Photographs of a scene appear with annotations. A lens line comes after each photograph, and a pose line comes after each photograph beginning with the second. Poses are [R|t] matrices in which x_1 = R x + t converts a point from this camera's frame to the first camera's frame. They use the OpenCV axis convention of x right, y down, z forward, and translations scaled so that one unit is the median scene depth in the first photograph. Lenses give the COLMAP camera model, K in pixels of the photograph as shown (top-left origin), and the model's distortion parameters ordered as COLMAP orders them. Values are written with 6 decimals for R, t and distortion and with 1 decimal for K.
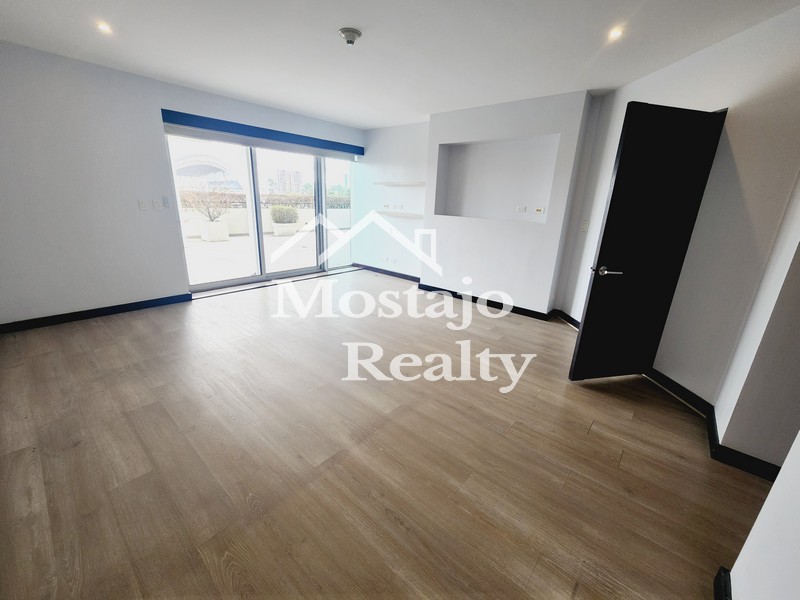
lens RADIAL K [[326.9, 0, 398.2], [0, 326.9, 298.6], [0, 0, 1]] dist [0.003746, -0.000244]
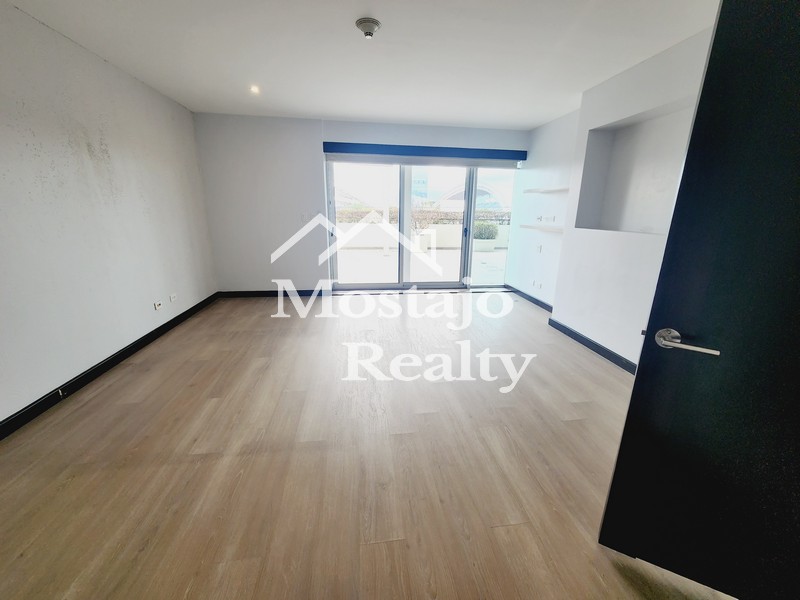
lens RADIAL K [[326.9, 0, 402.2], [0, 326.9, 303.4], [0, 0, 1]] dist [0.003746, -0.000244]
pose [[0.757217, 0.152666, -0.635071, 0.330995], [-0.178315, 0.983684, 0.023859, -0.041414], [0.628352, 0.095176, 0.772085, 0.223671]]
